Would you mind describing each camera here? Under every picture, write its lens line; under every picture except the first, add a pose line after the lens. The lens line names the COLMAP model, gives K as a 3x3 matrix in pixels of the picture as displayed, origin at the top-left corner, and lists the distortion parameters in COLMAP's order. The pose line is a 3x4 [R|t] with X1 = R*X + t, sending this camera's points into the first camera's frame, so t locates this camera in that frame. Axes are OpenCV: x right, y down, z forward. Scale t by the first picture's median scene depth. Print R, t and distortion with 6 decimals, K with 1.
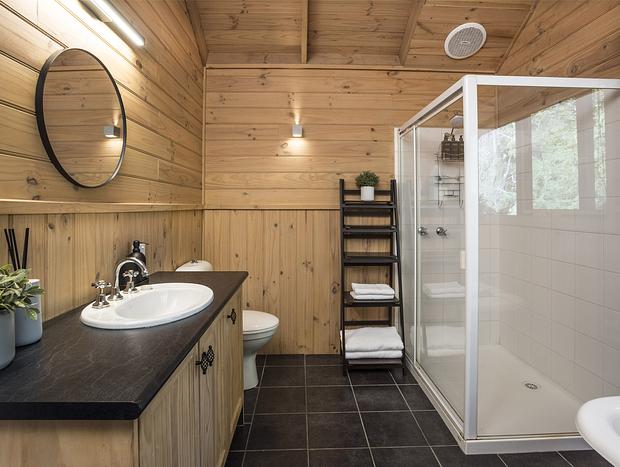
lens RADIAL K [[340.8, 0, 307.6], [0, 340.8, 200.7], [0, 0, 1]] dist [-0.067887, 0.017802]
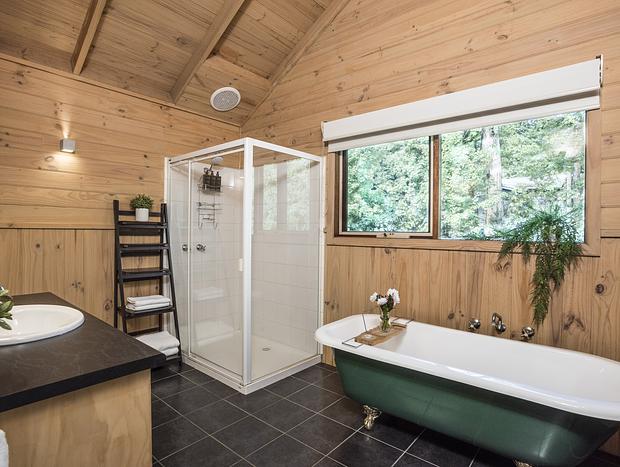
lens RADIAL K [[340.8, 0, 312.1], [0, 340.8, 234.4], [0, 0, 1]] dist [-0.067887, 0.017802]
pose [[0.658766, -0.002771, 0.752342, -0.268709], [-0.027350, 0.999244, 0.027629, -0.002332], [-0.751850, -0.038778, 0.658193, -0.121685]]
